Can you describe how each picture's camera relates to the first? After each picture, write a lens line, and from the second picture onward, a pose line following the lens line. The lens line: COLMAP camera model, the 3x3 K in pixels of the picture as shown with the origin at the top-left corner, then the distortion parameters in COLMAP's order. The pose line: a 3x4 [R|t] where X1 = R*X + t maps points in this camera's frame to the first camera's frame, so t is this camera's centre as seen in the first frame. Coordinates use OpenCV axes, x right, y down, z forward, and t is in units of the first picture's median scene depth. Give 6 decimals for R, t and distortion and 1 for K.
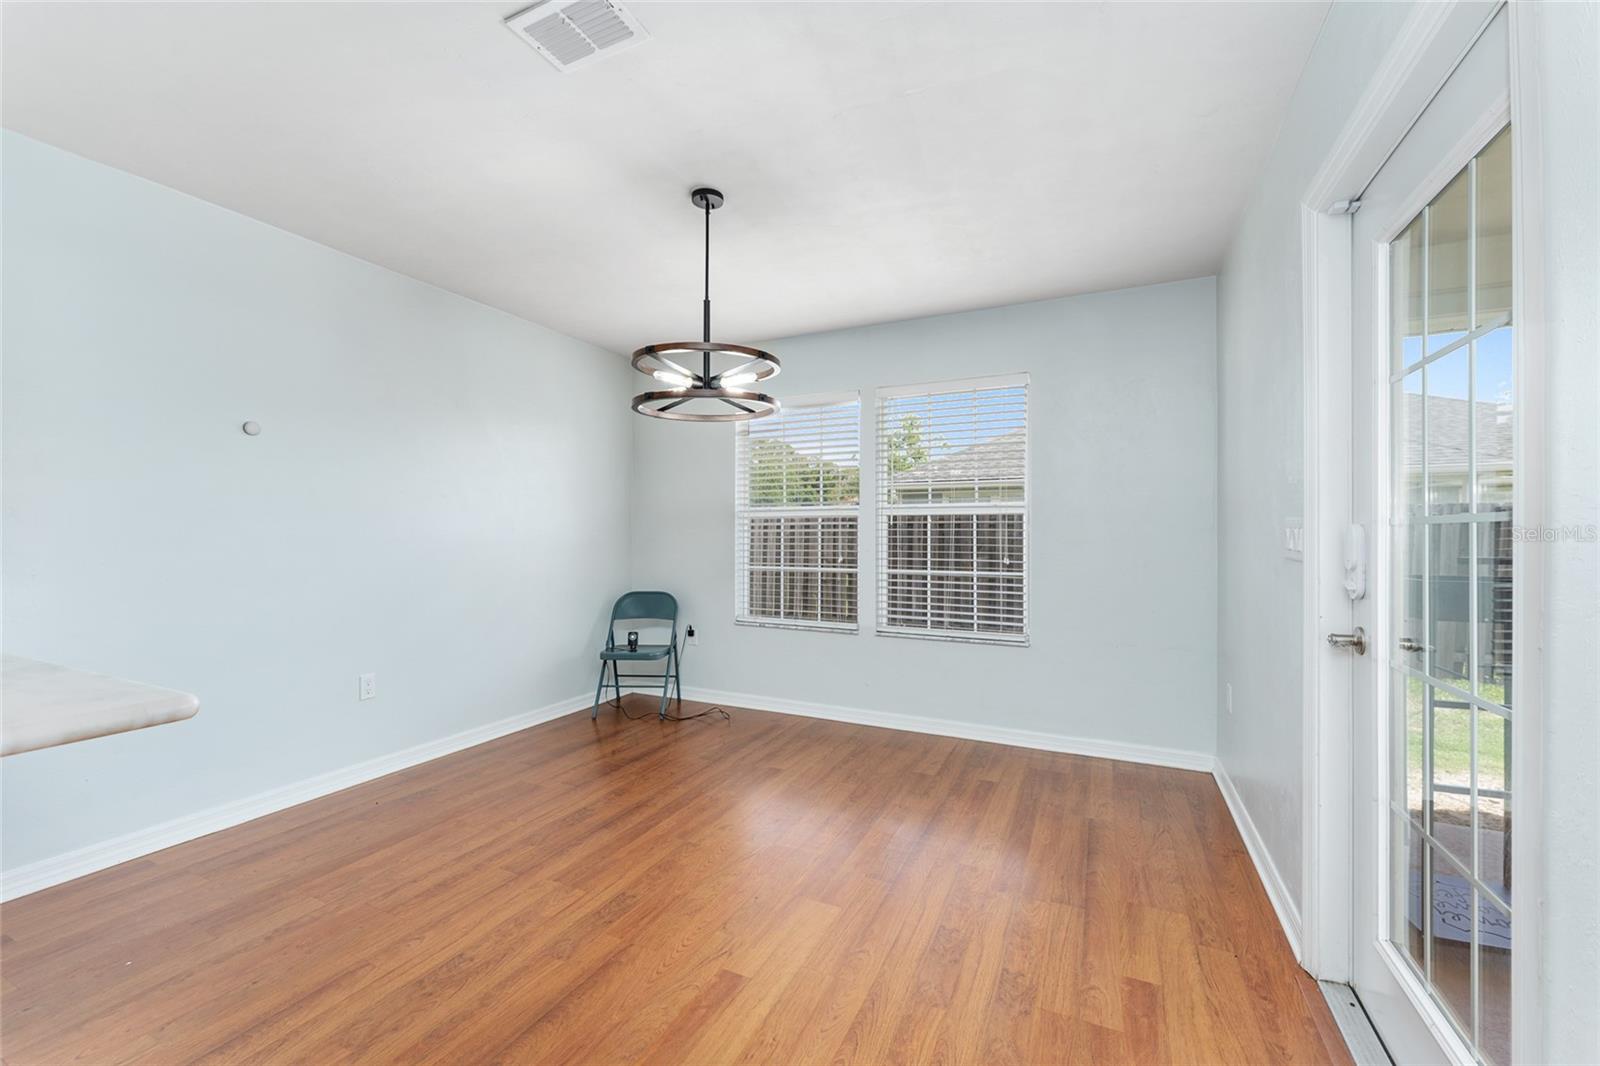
lens RADIAL K [[642.9, 0, 795.3], [0, 642.9, 533.3], [0, 0, 1]] dist [-0.002006, 0.000535]
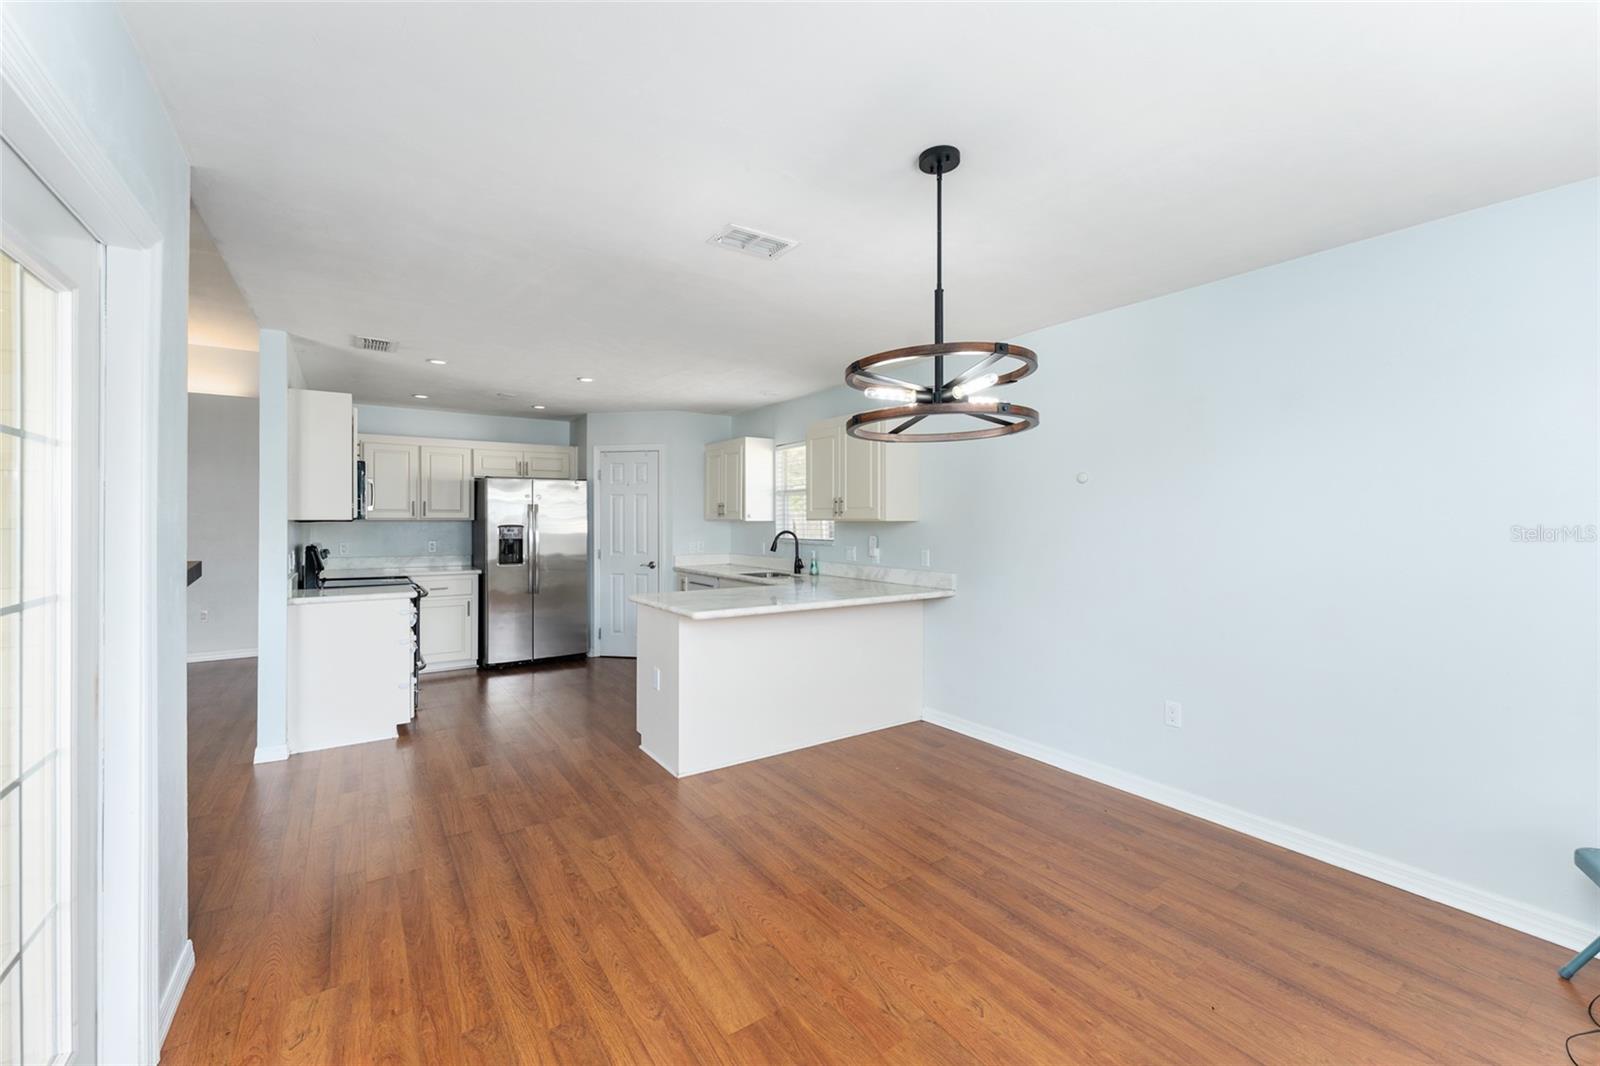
lens RADIAL K [[642.9, 0, 795.8], [0, 642.9, 516.0], [0, 0, 1]] dist [-0.002006, 0.000535]
pose [[-0.499374, -0.009912, -0.866330, 0.637834], [-0.002428, 0.999947, -0.010042, -0.076251], [0.866383, -0.002911, -0.499371, 1.247081]]
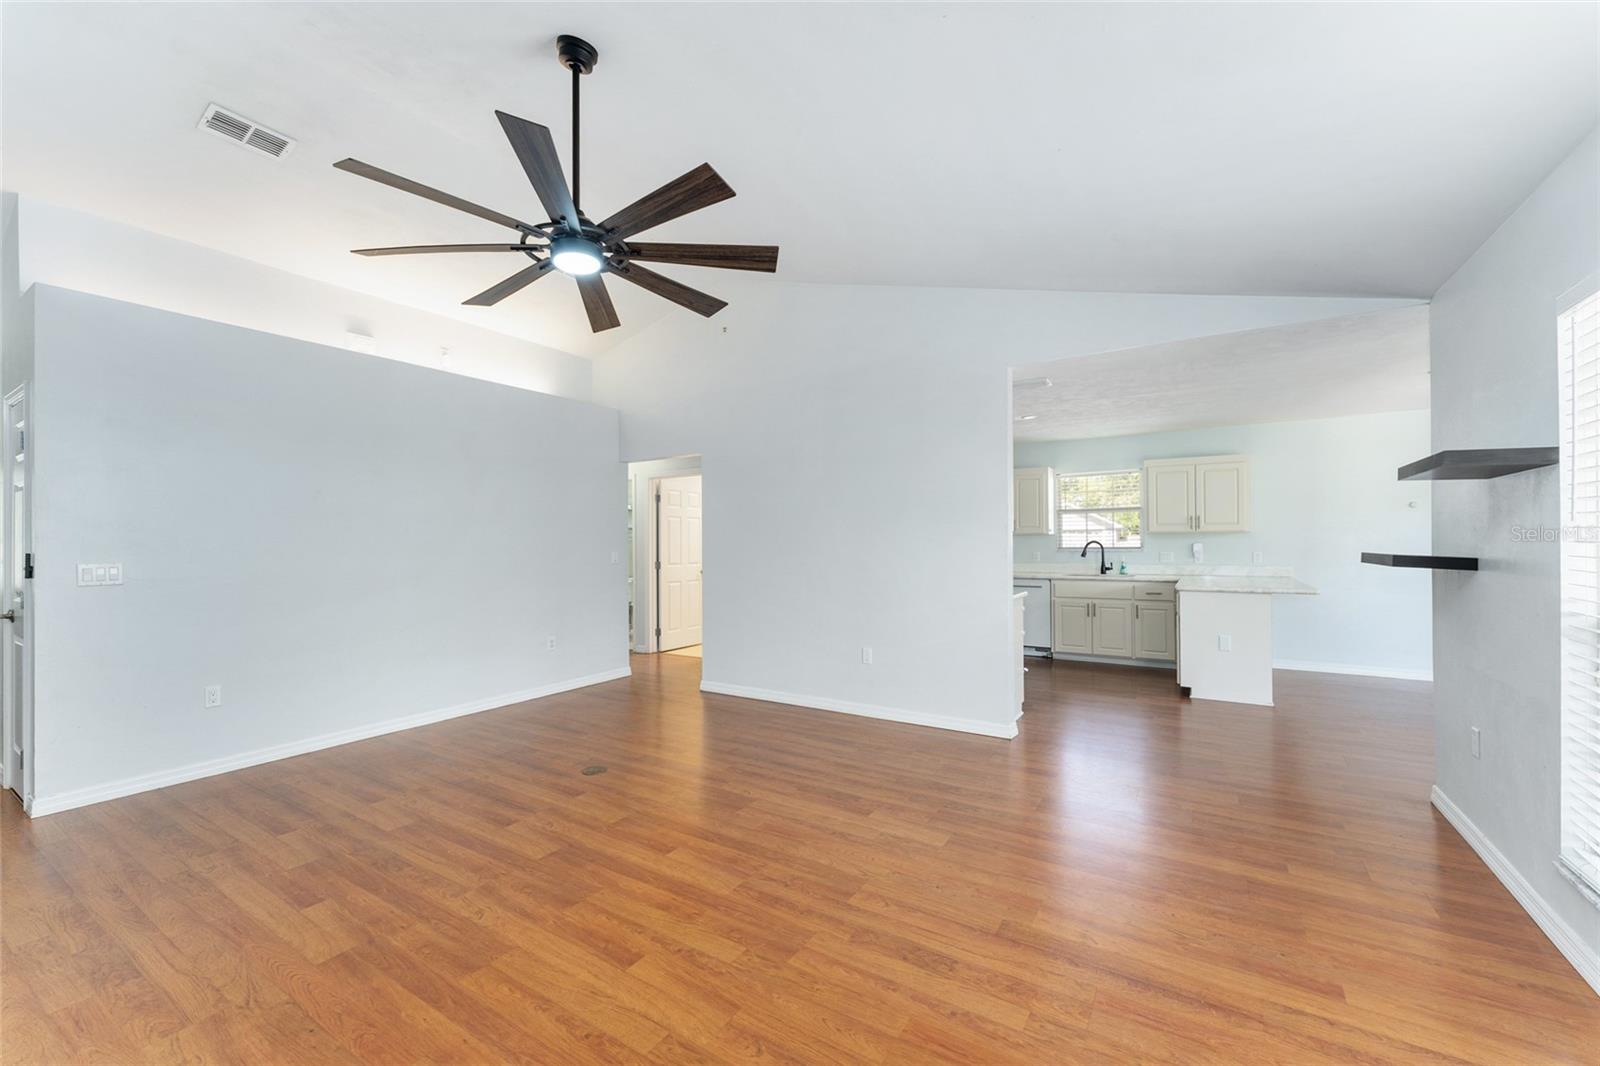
lens RADIAL K [[642.9, 0, 791.7], [0, 642.9, 543.1], [0, 0, 1]] dist [-0.002006, 0.000535]
pose [[-0.124174, 0.003327, -0.992255, 1.775216], [0.005171, 0.999983, 0.002705, -0.053497], [0.992247, -0.004795, -0.124189, -0.950909]]
